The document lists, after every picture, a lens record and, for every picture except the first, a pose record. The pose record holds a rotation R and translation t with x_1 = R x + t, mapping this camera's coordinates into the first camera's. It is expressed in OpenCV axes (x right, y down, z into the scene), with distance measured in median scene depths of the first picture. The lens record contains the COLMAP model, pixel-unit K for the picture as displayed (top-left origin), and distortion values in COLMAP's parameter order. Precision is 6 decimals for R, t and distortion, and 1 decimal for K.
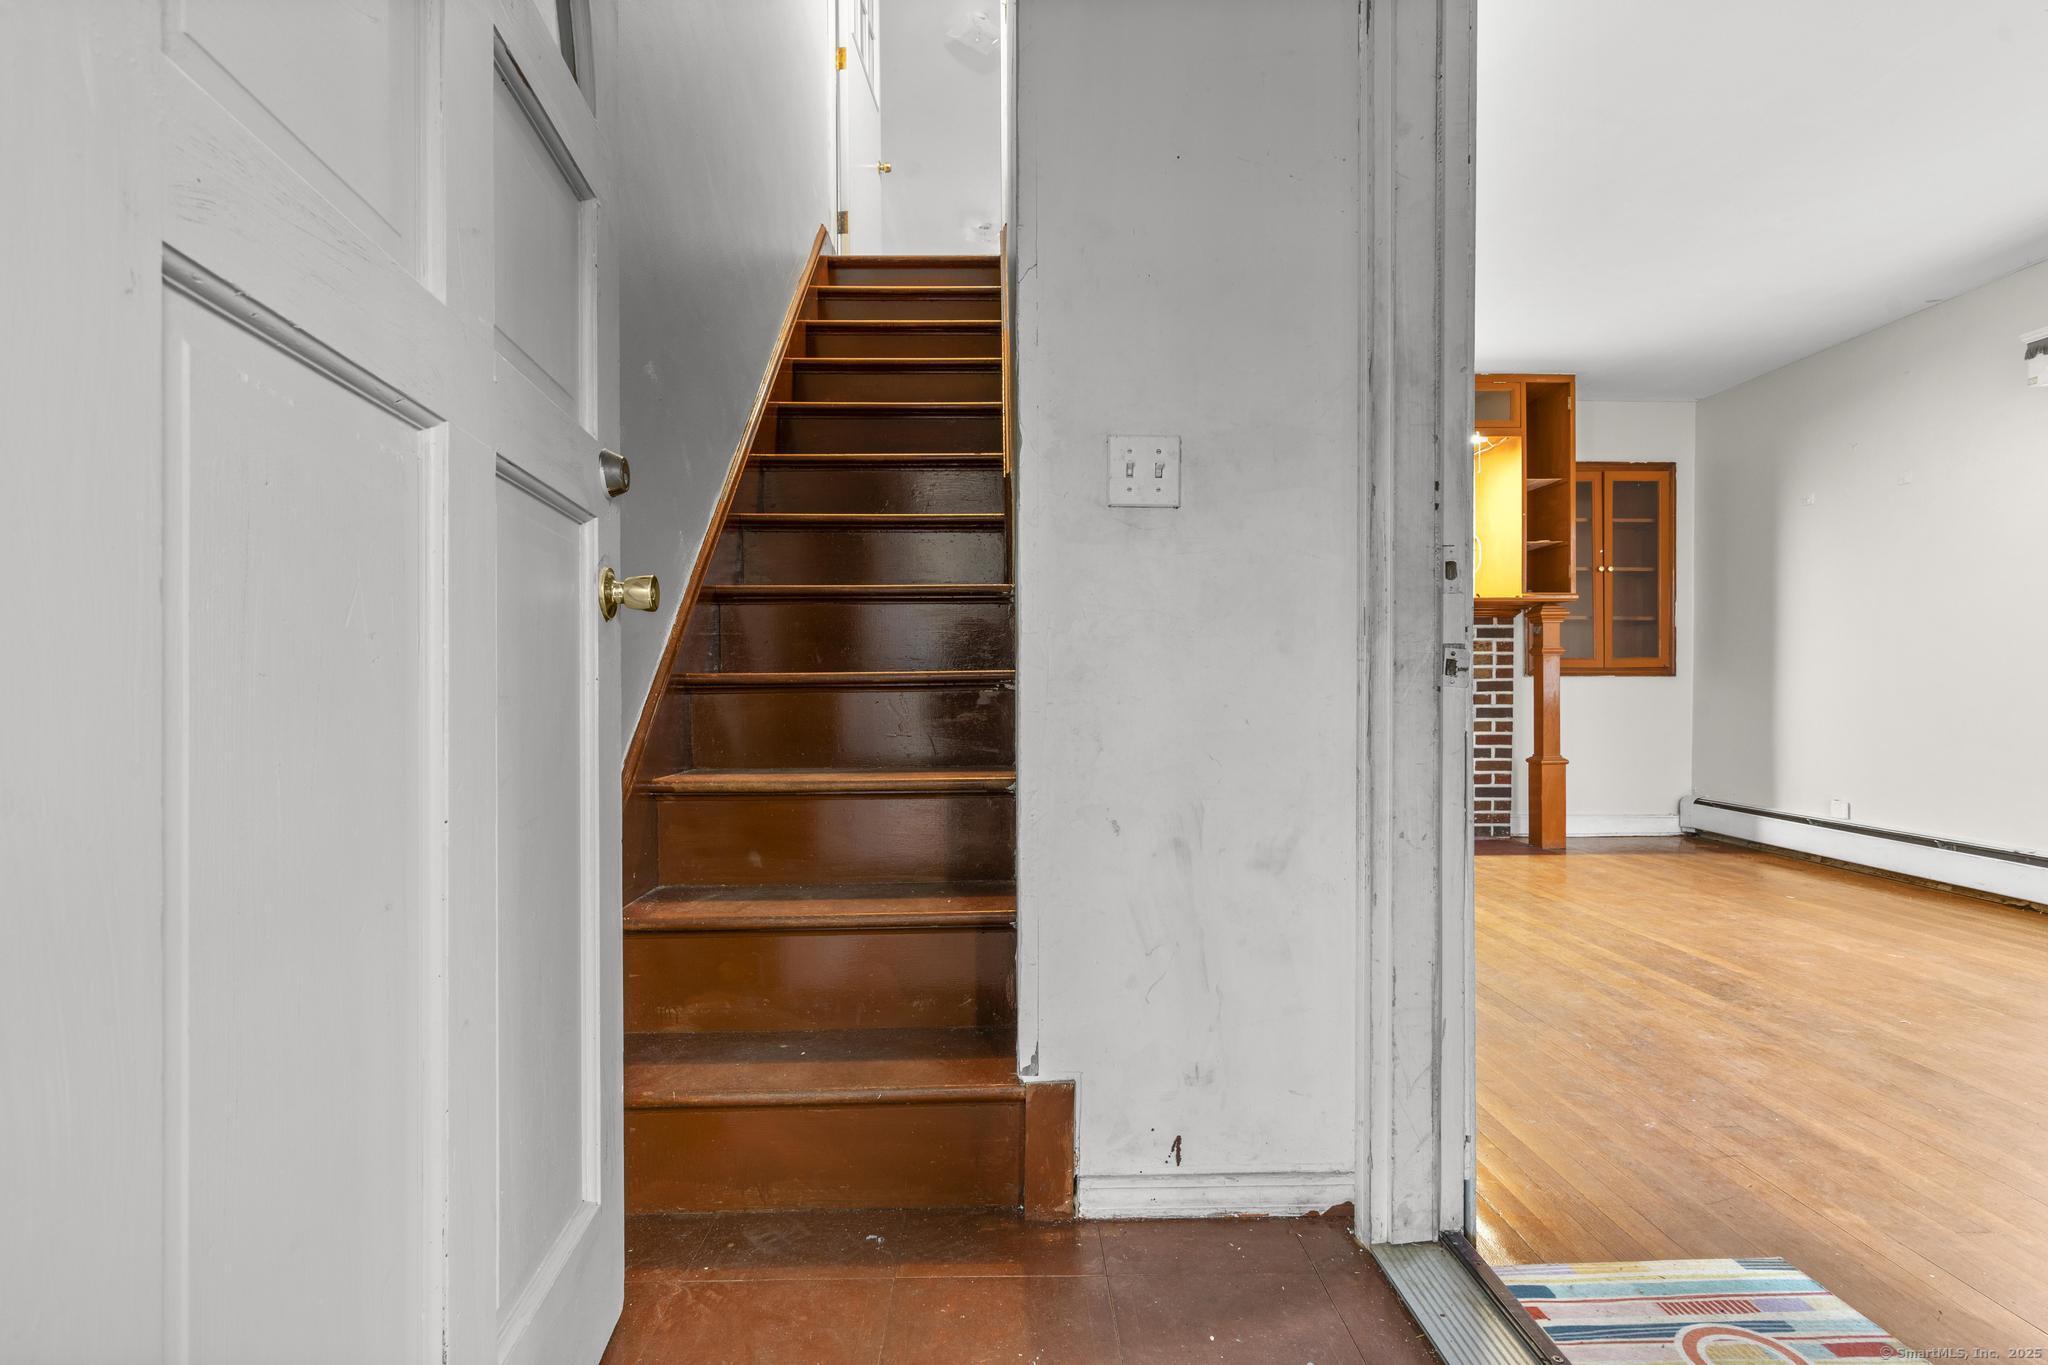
lens RADIAL K [[935.3, 0, 1020.7], [0, 935.3, 696.8], [0, 0, 1]] dist [-0.000741, -0.001089]
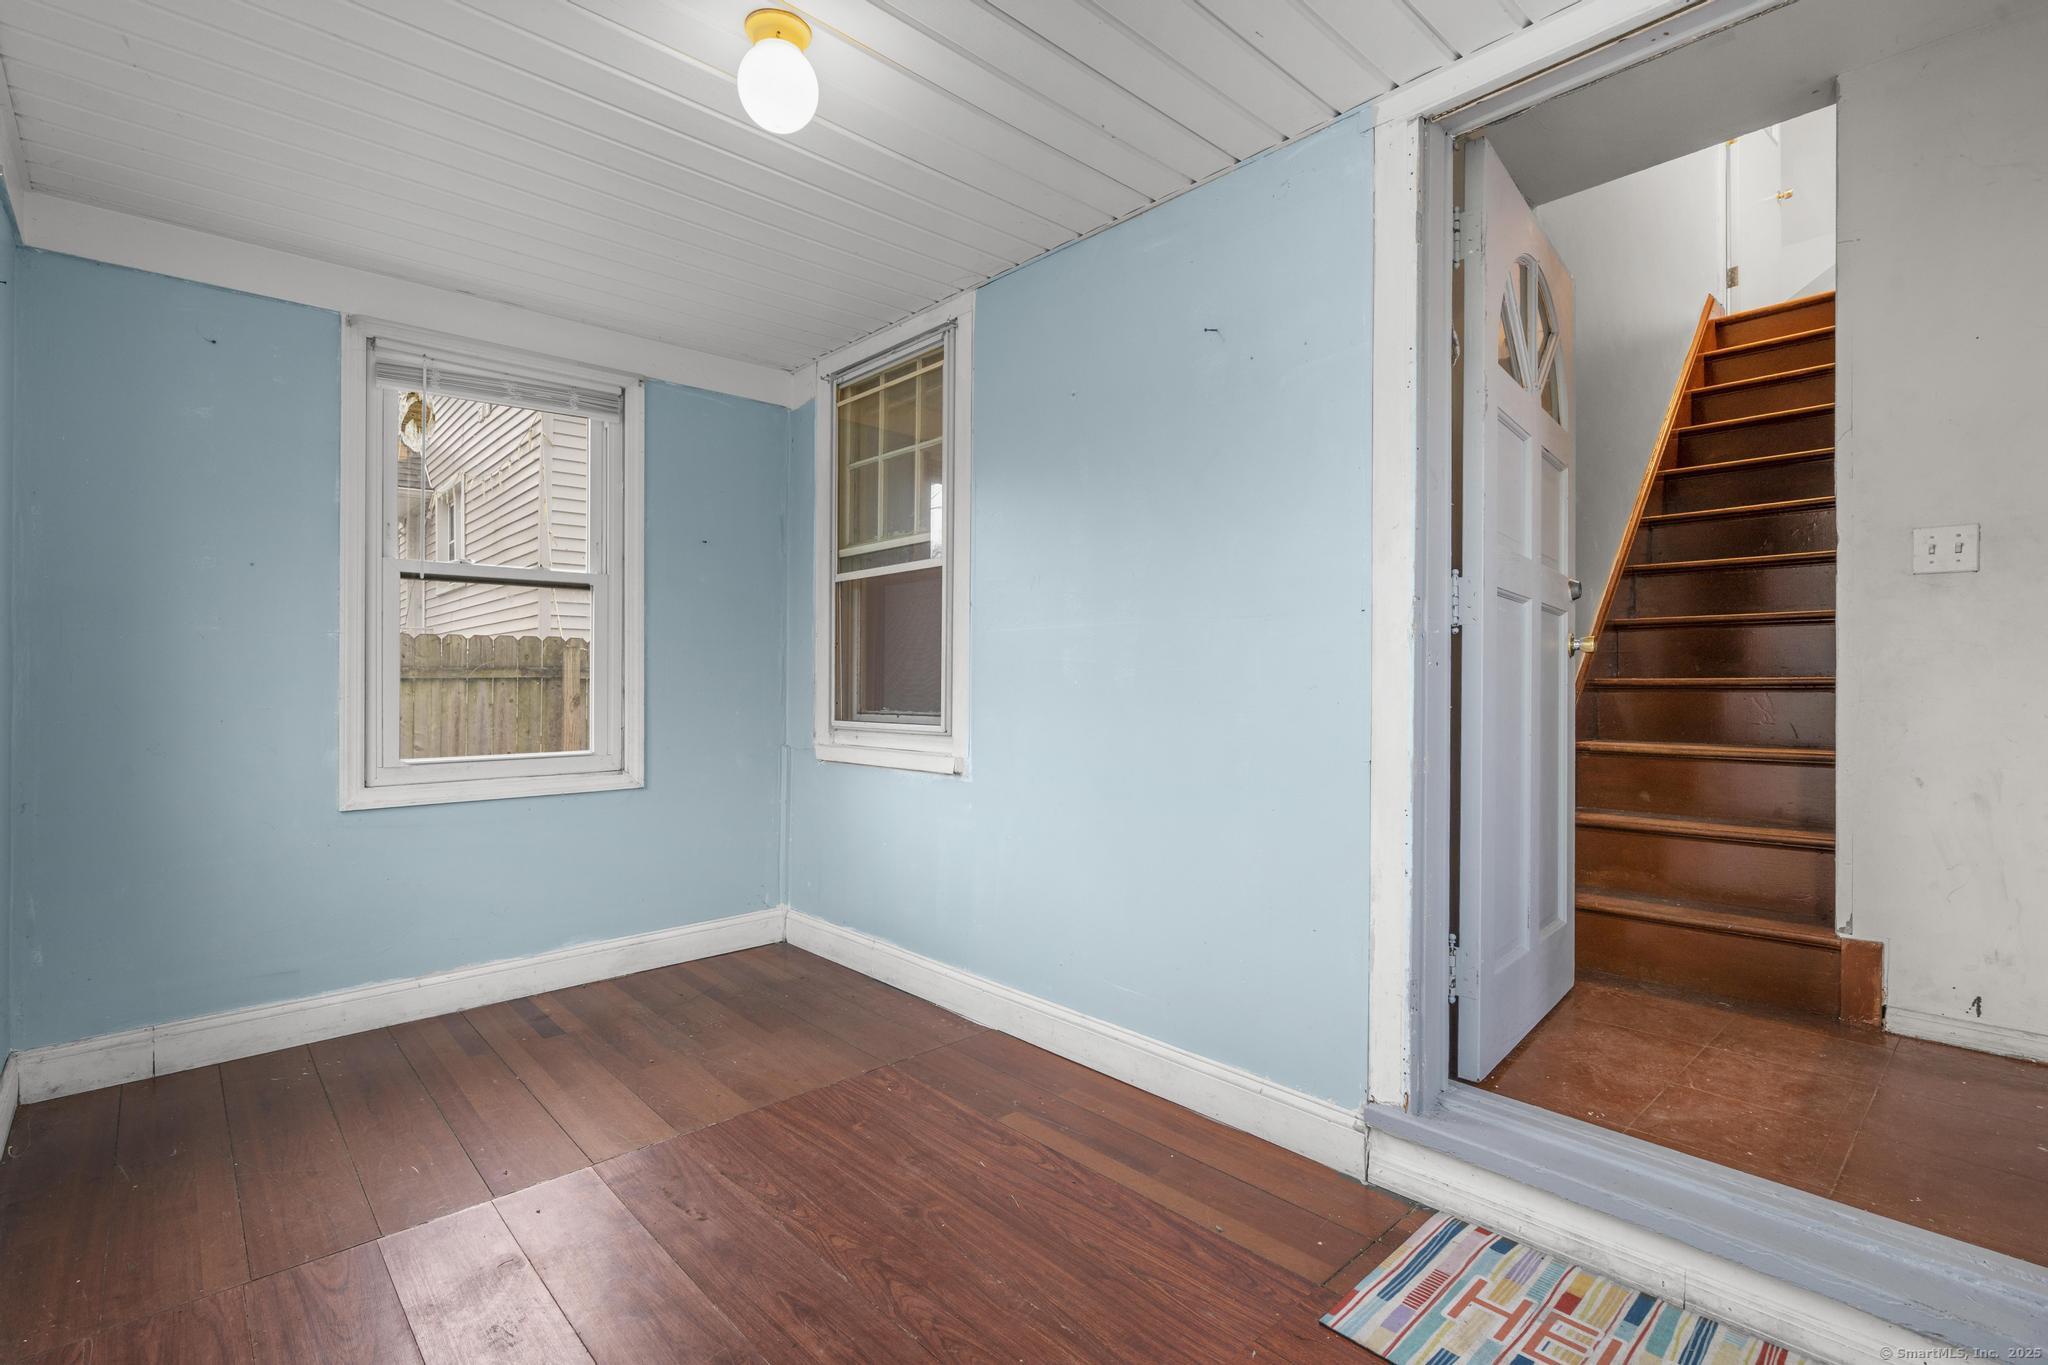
lens RADIAL K [[935.3, 0, 1024.4], [0, 935.3, 683.1], [0, 0, 1]] dist [-0.000741, -0.001089]
pose [[0.656798, 0.004199, -0.754055, 0.291683], [-0.010352, 0.999940, -0.003448, -0.003140], [0.753996, 0.010071, 0.656802, -1.115930]]
